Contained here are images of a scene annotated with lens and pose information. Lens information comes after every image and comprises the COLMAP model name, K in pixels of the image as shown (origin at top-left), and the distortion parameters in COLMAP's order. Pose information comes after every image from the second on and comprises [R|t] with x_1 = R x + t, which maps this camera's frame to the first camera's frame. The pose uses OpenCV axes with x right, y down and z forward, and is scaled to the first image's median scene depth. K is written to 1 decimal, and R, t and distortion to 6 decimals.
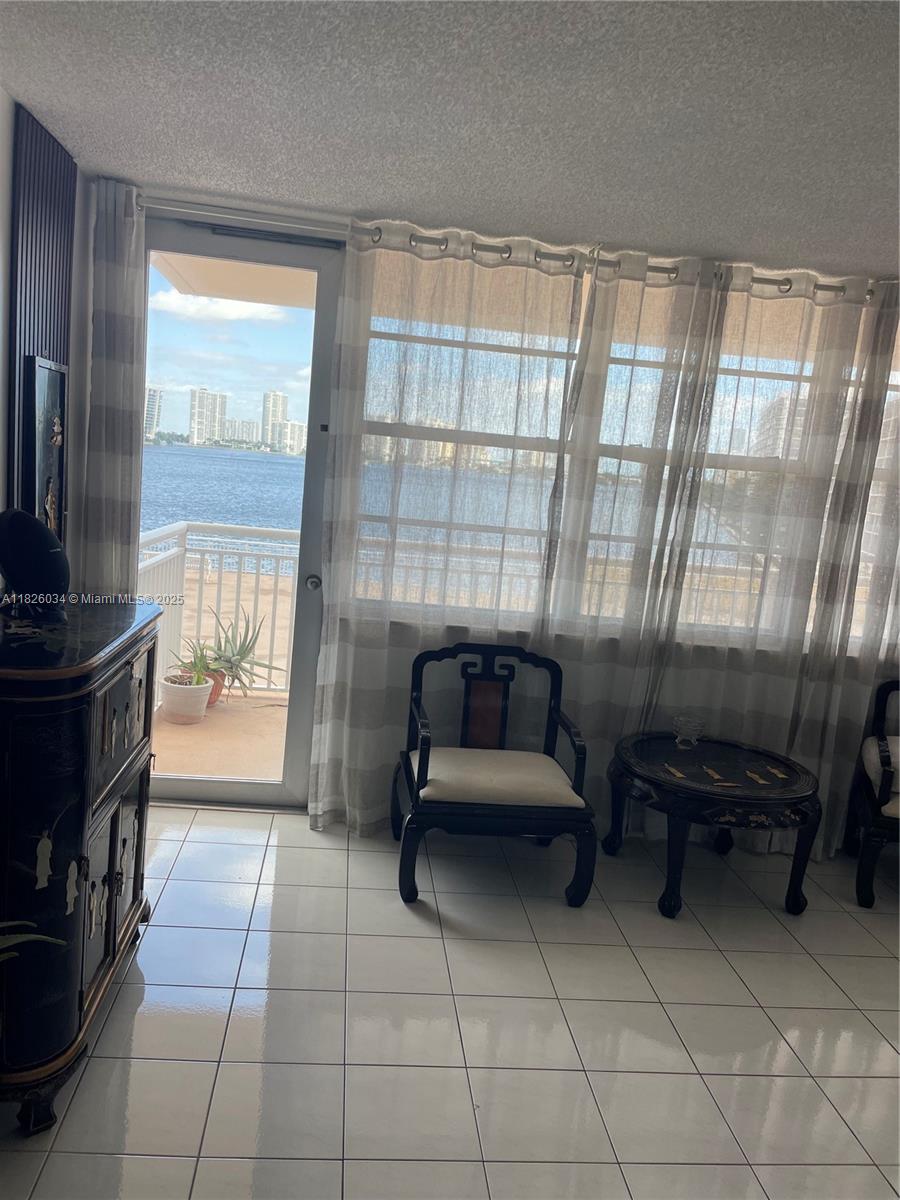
lens RADIAL K [[903.8, 0, 442.1], [0, 903.8, 610.1], [0, 0, 1]] dist [0.090480, -0.118698]
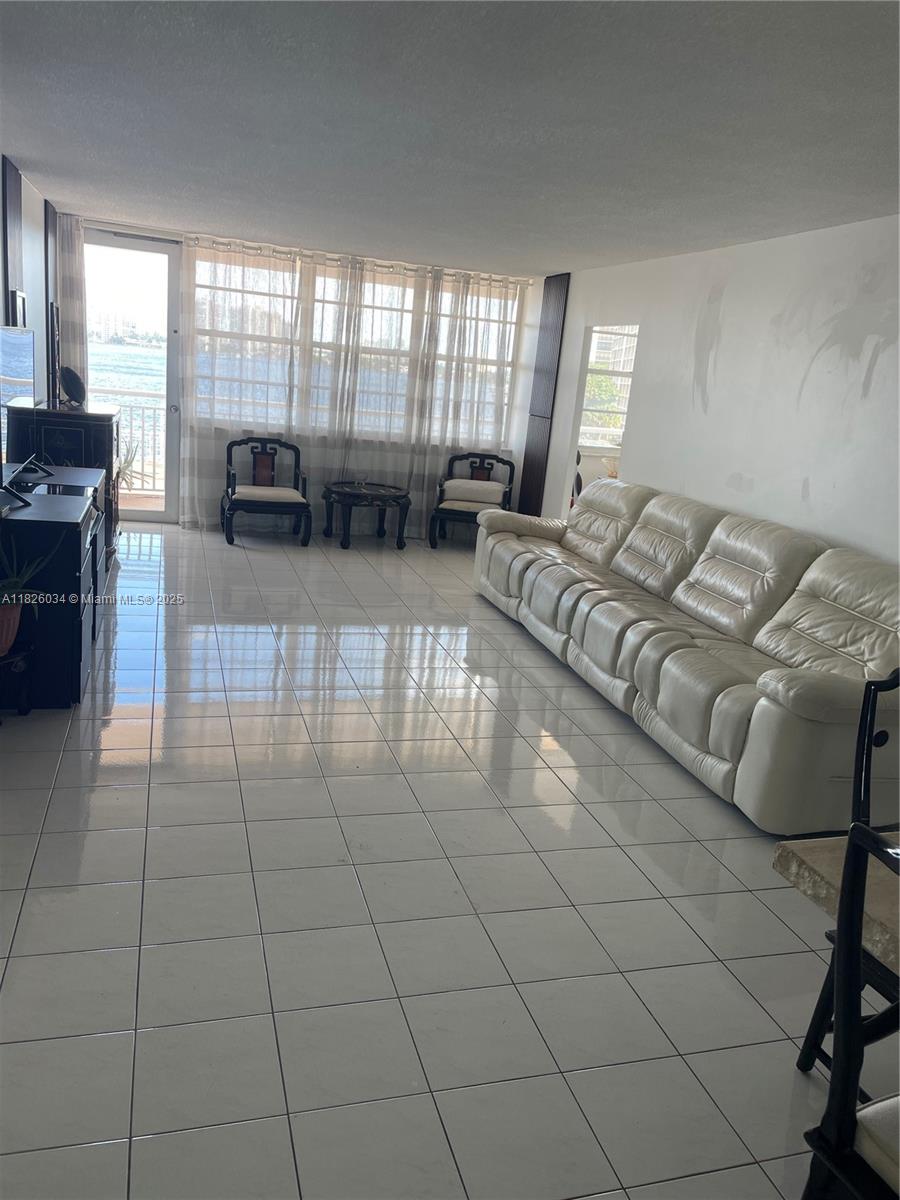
lens RADIAL K [[903.8, 0, 456.2], [0, 903.8, 604.3], [0, 0, 1]] dist [0.090480, -0.118698]
pose [[0.980536, -0.049305, 0.190049, 0.069978], [0.029726, 0.994078, 0.104528, 0.215548], [-0.194078, -0.096844, 0.976194, -1.208541]]
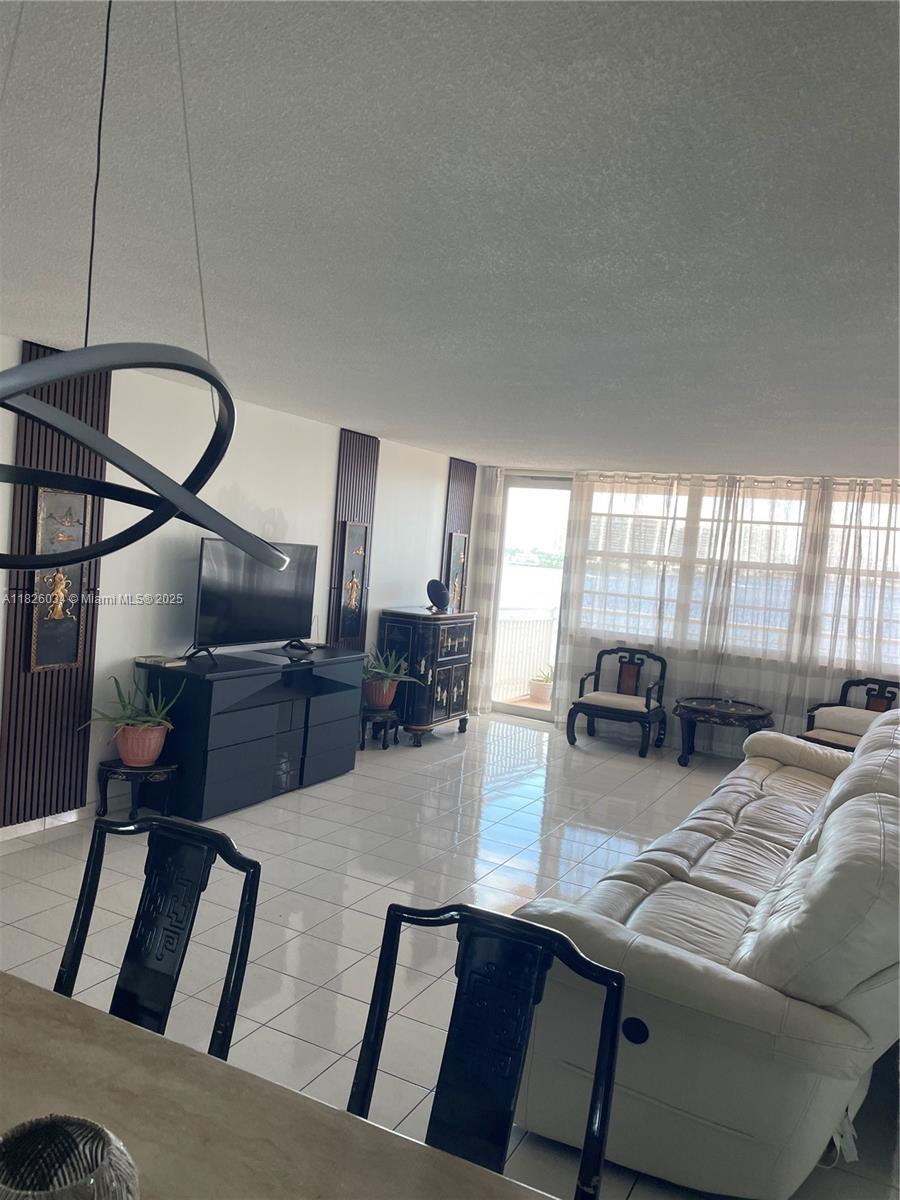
lens RADIAL K [[903.8, 0, 453.8], [0, 903.8, 597.4], [0, 0, 1]] dist [0.090480, -0.118698]
pose [[0.840867, 0.003427, -0.541231, 0.871333], [-0.093414, 0.985893, -0.138888, 0.259869], [0.533119, 0.167345, 0.829325, -1.064234]]
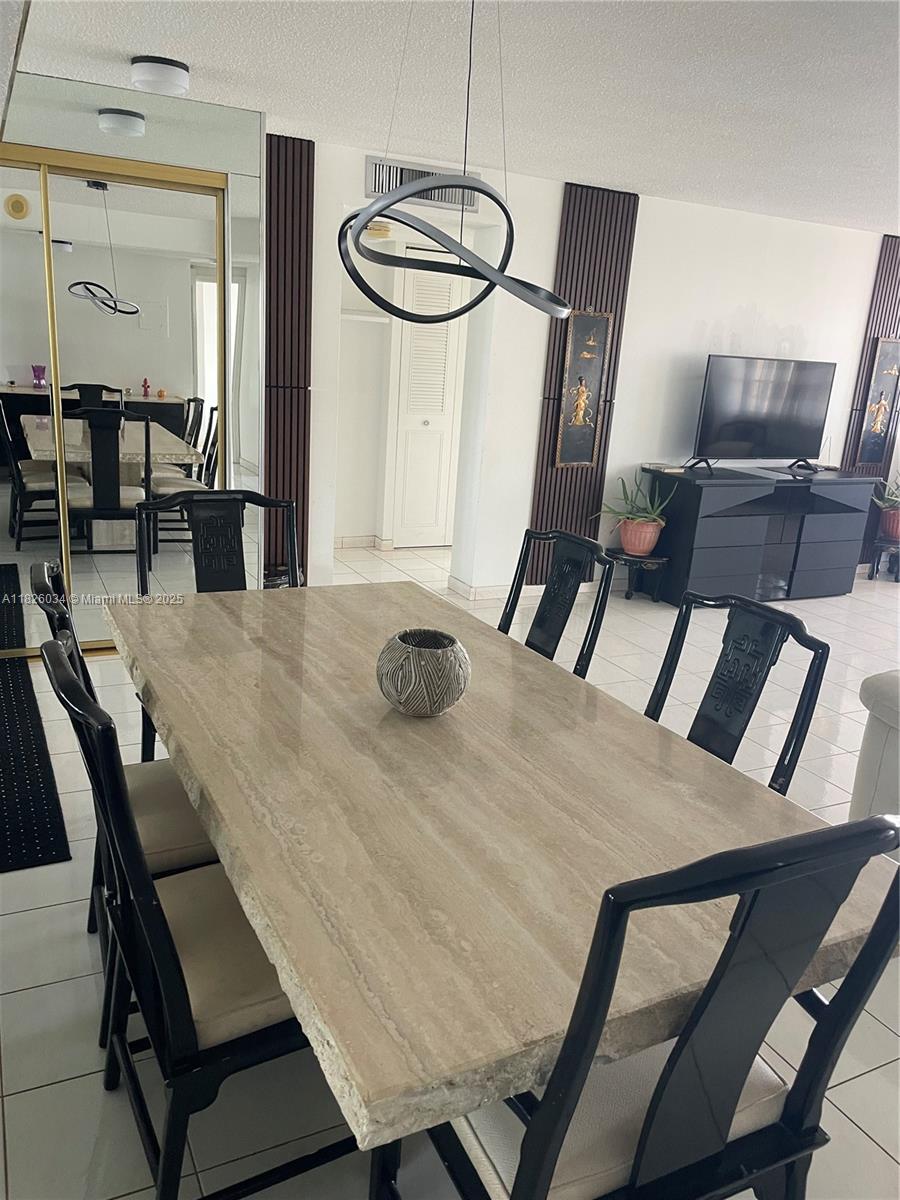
lens RADIAL K [[903.8, 0, 449.2], [0, 903.8, 600.6], [0, 0, 1]] dist [0.090480, -0.118698]
pose [[0.380190, 0.186475, -0.905916, 1.081081], [-0.186653, 0.974782, 0.122317, 0.305528], [0.905879, 0.122588, 0.405408, -1.083942]]
